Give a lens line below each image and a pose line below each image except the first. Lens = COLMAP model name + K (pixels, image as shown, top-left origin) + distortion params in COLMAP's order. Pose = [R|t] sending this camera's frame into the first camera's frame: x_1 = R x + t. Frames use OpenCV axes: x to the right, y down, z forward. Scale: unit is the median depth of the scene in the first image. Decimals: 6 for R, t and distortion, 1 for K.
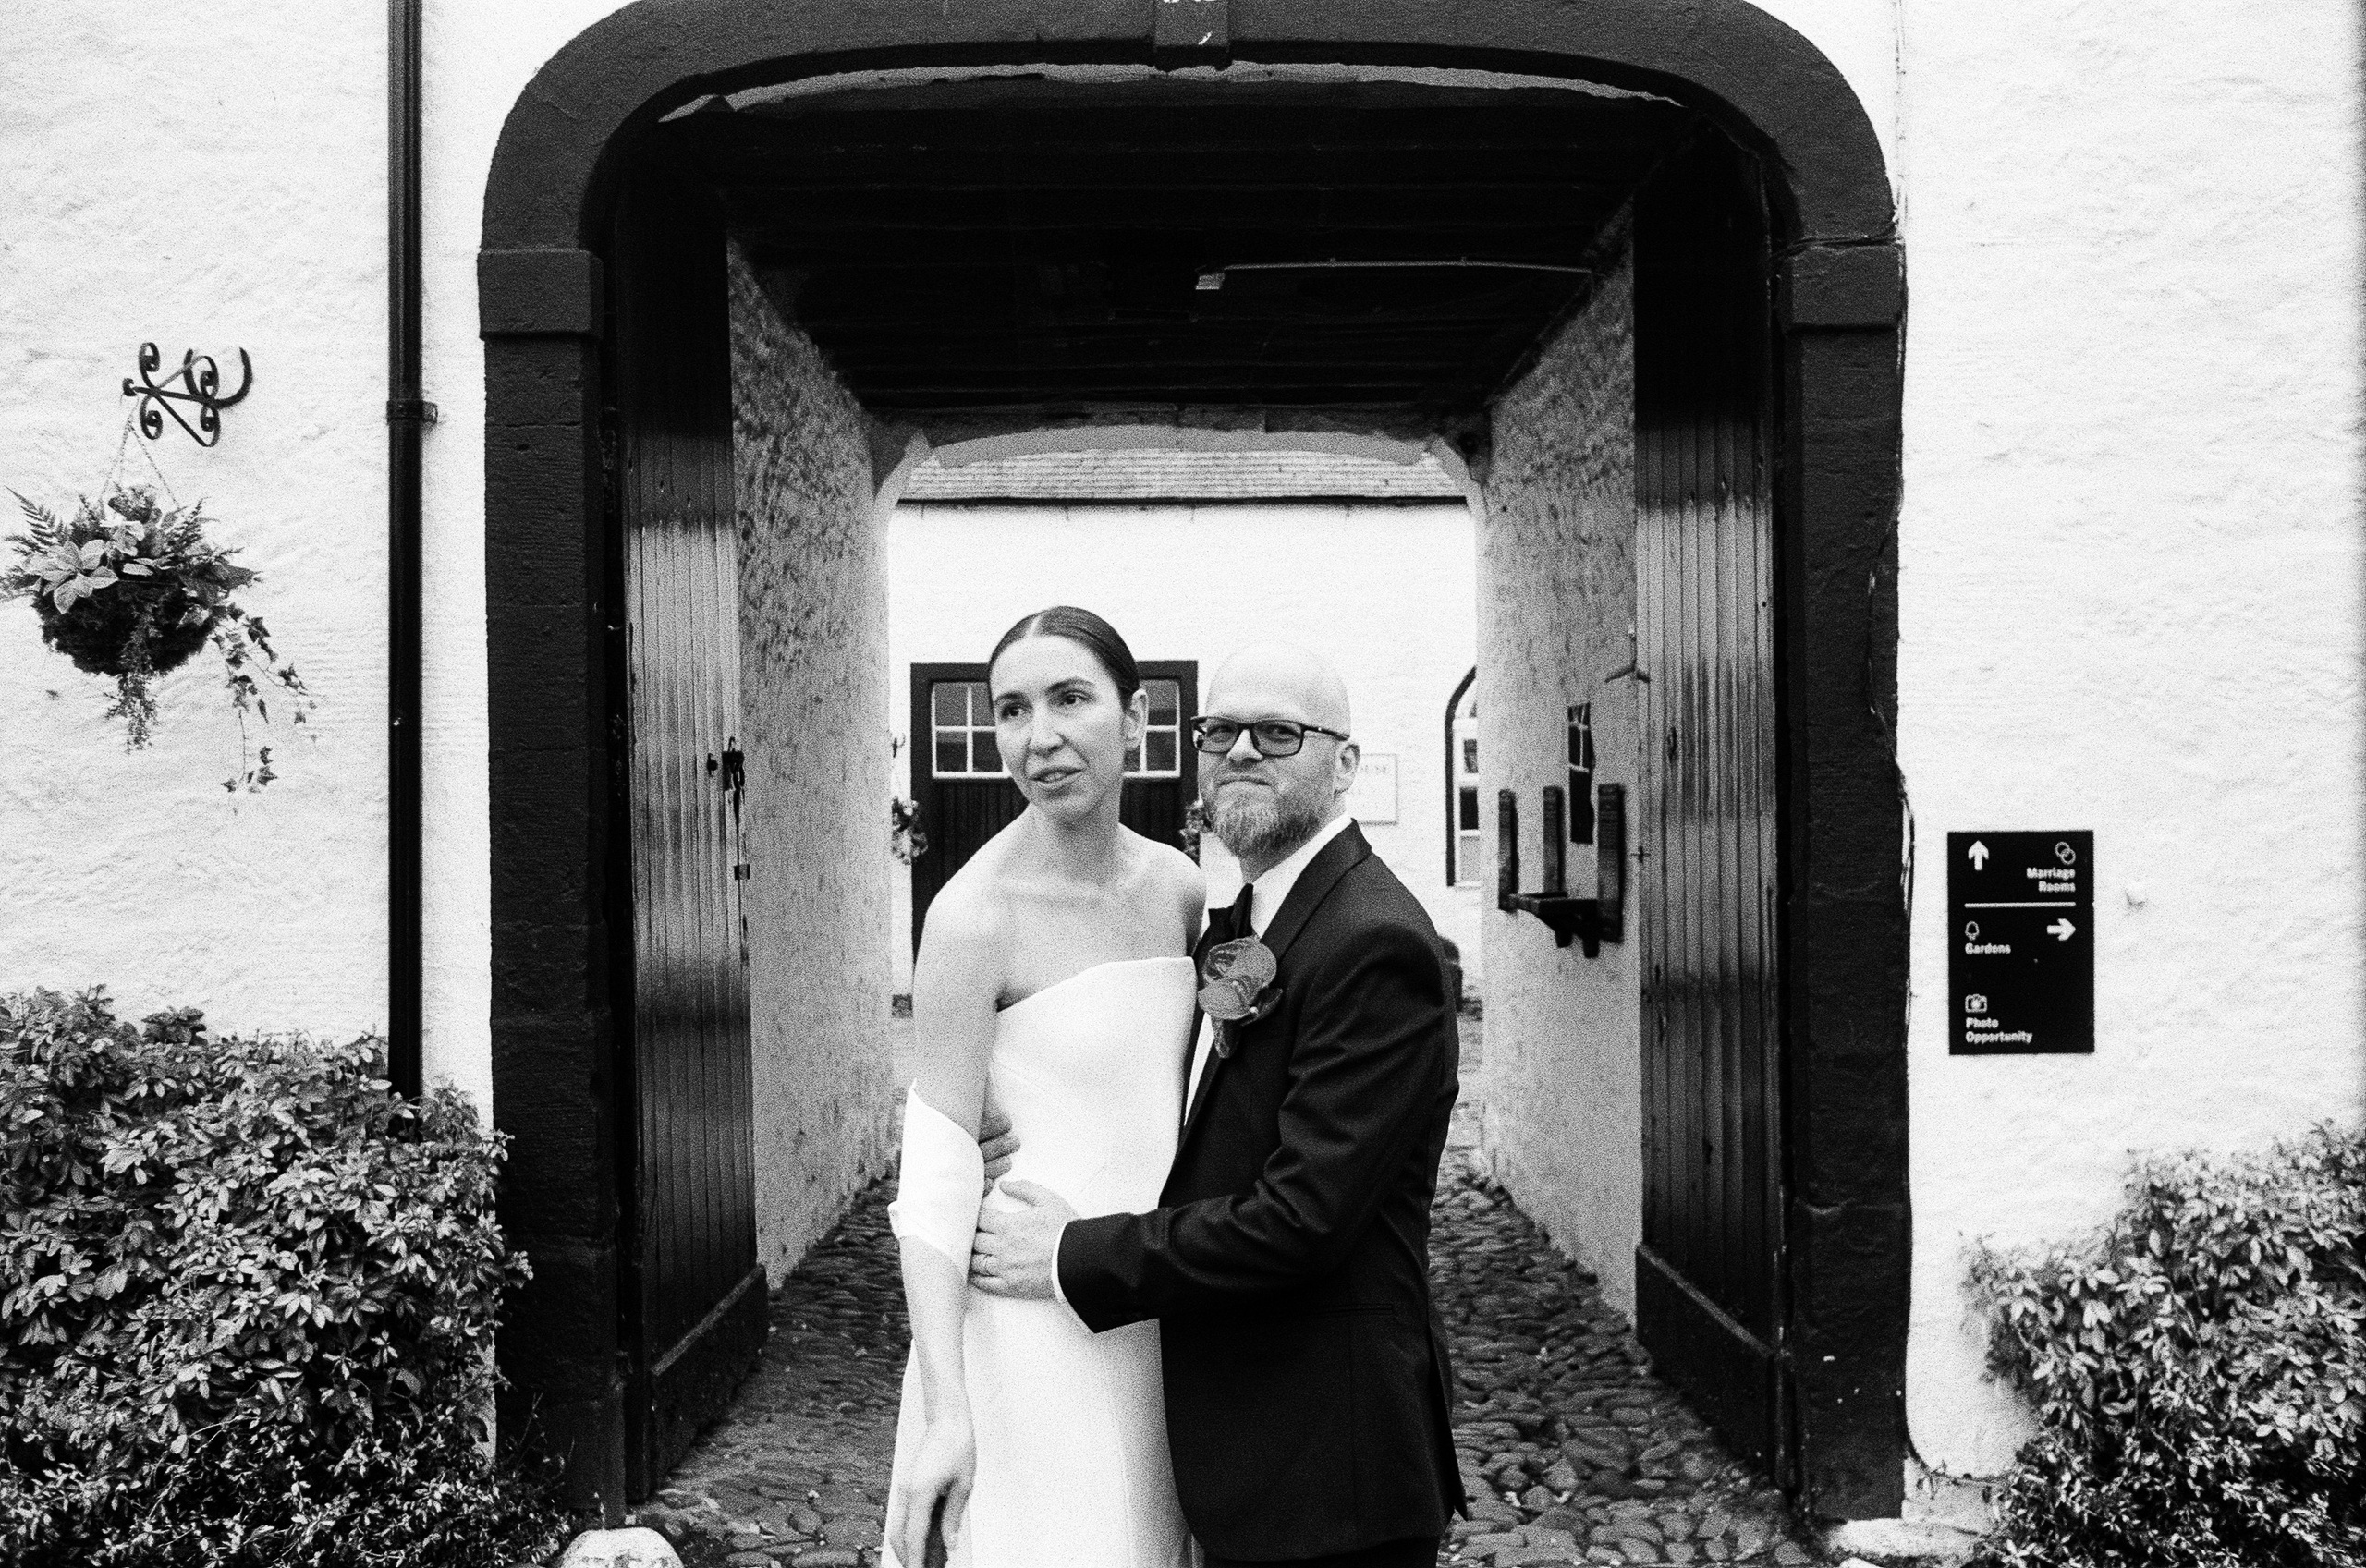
lens RADIAL K [[2436.0, 0, 1183.0], [0, 2436.0, 784.0], [0, 0, 1]] dist [-0.102767, 0.203883]
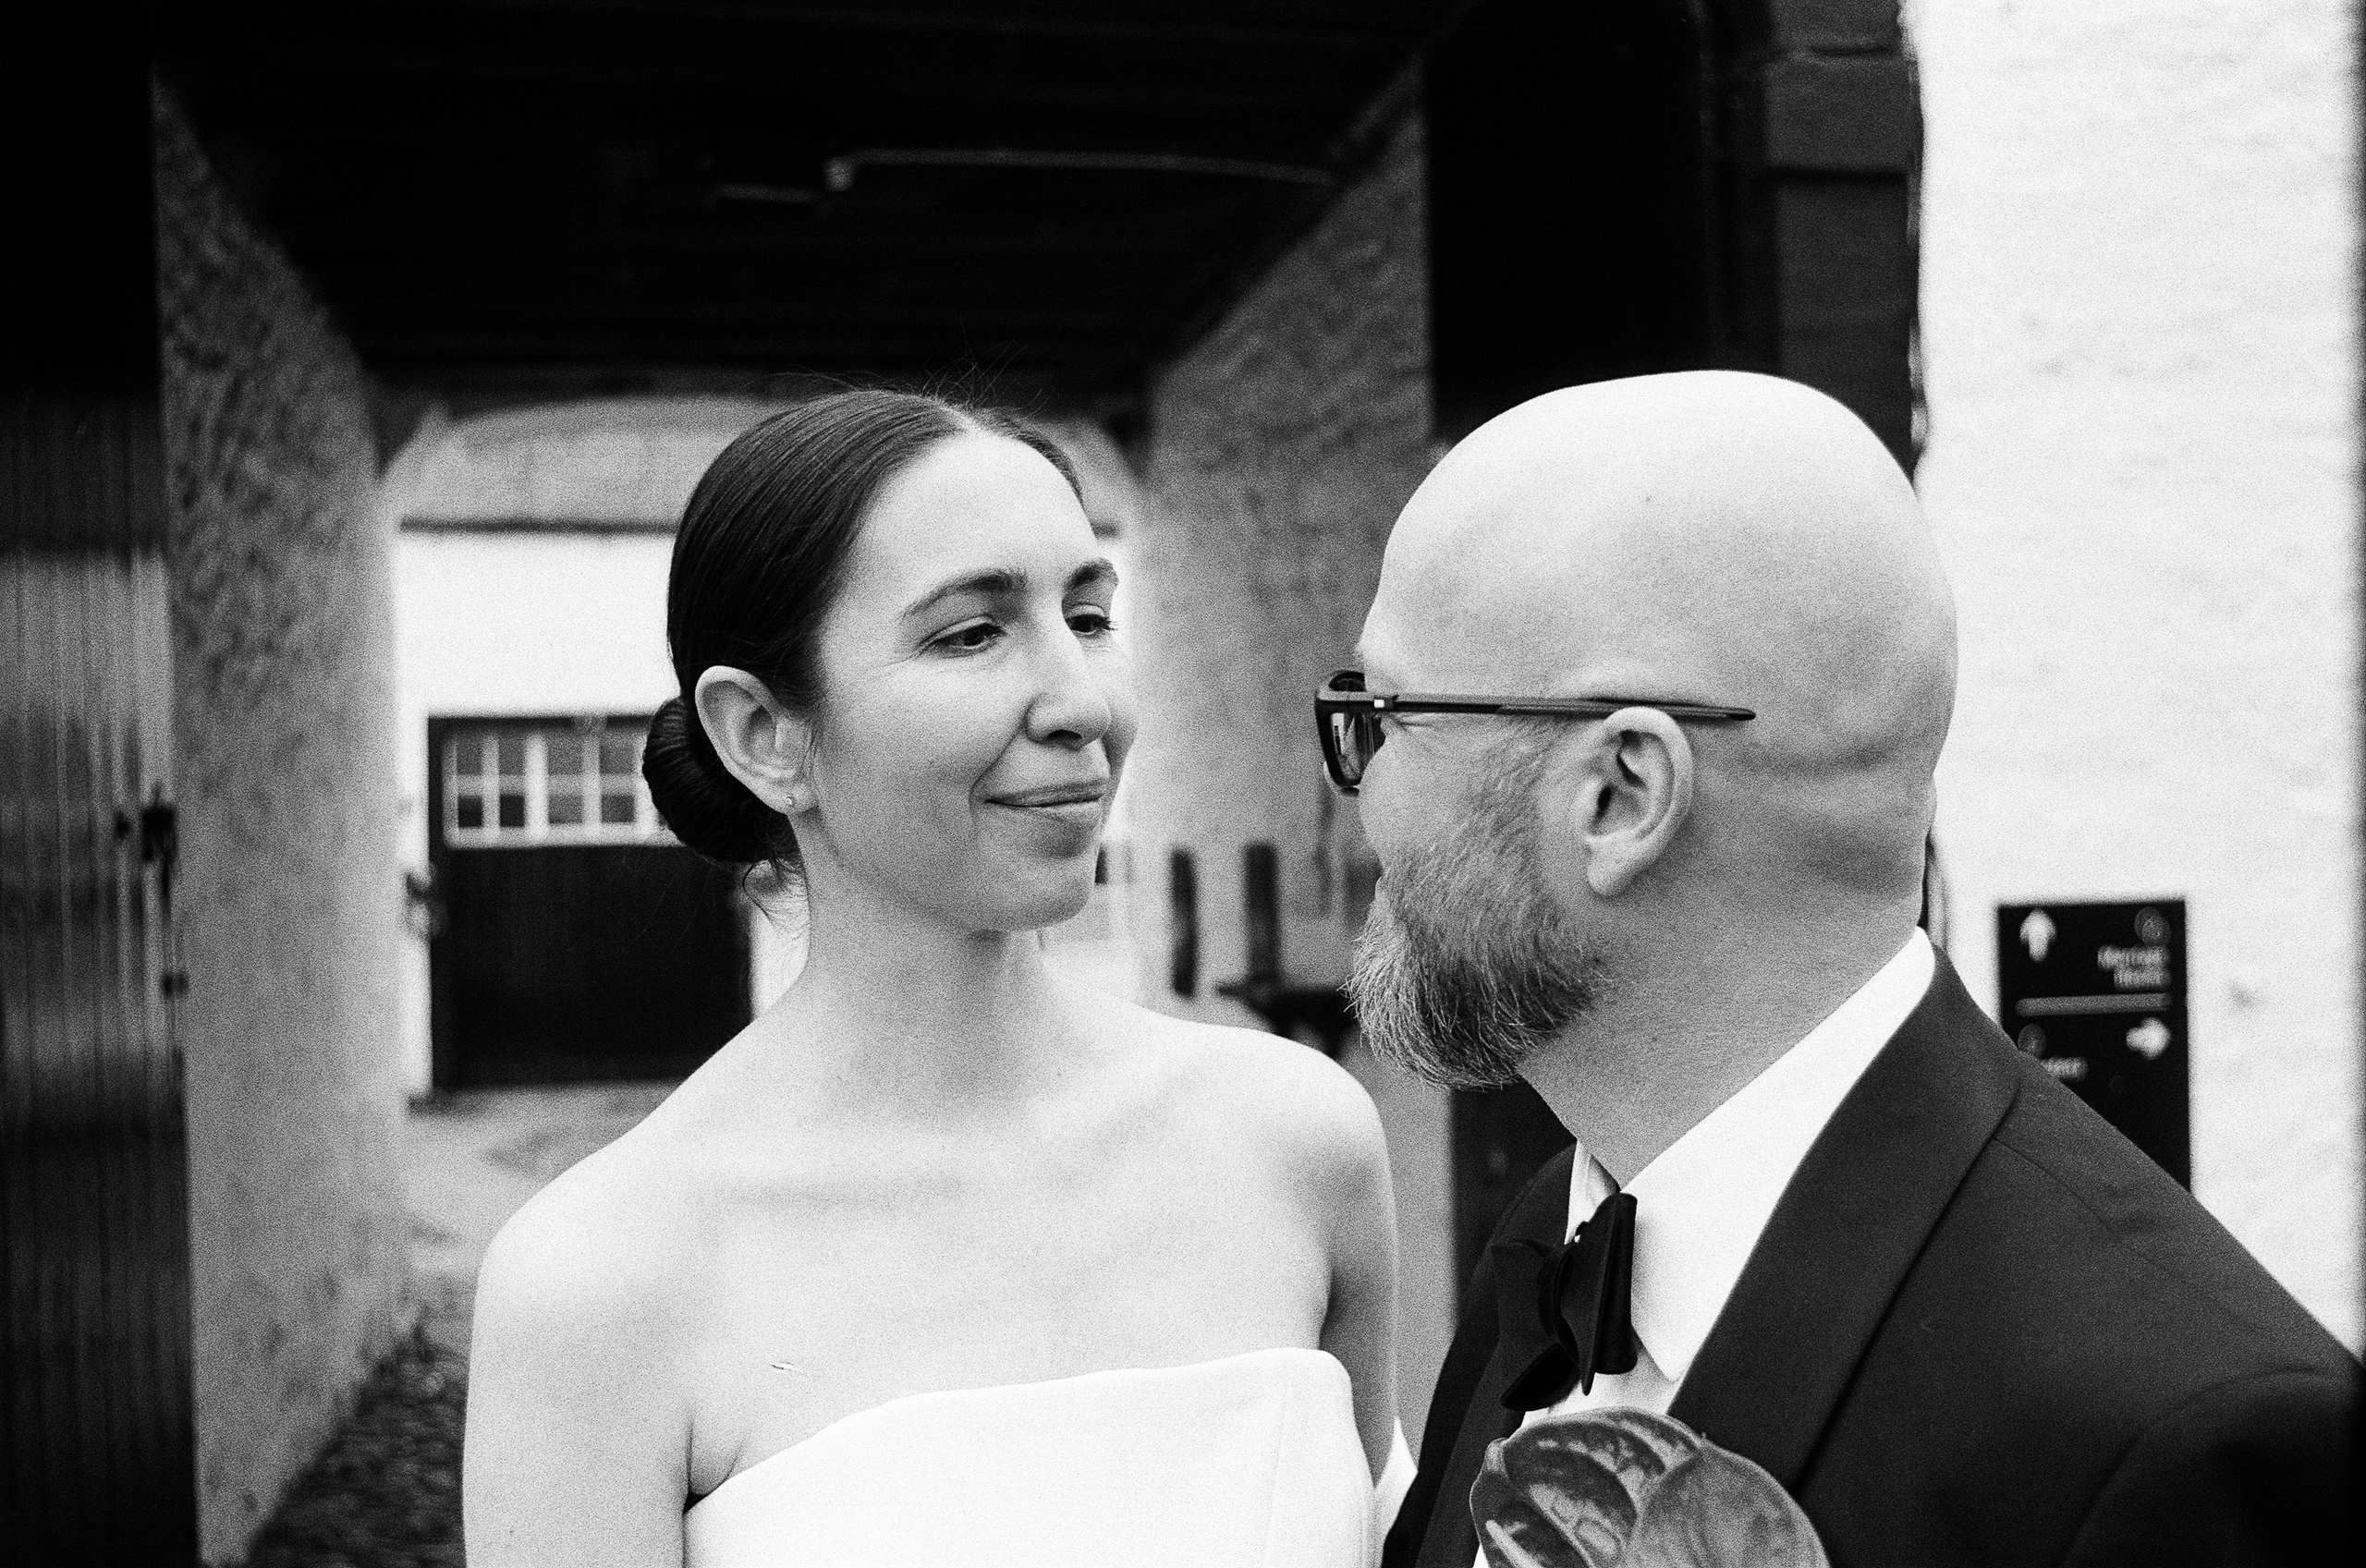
lens RADIAL K [[2436.0, 0, 1183.0], [0, 2436.0, 784.0], [0, 0, 1]] dist [-0.102767, 0.203883]
pose [[0.981223, -0.009057, 0.192665, -0.029039], [0.013496, 0.999673, -0.021739, -0.001203], [-0.192405, 0.023931, 0.981024, 0.240430]]
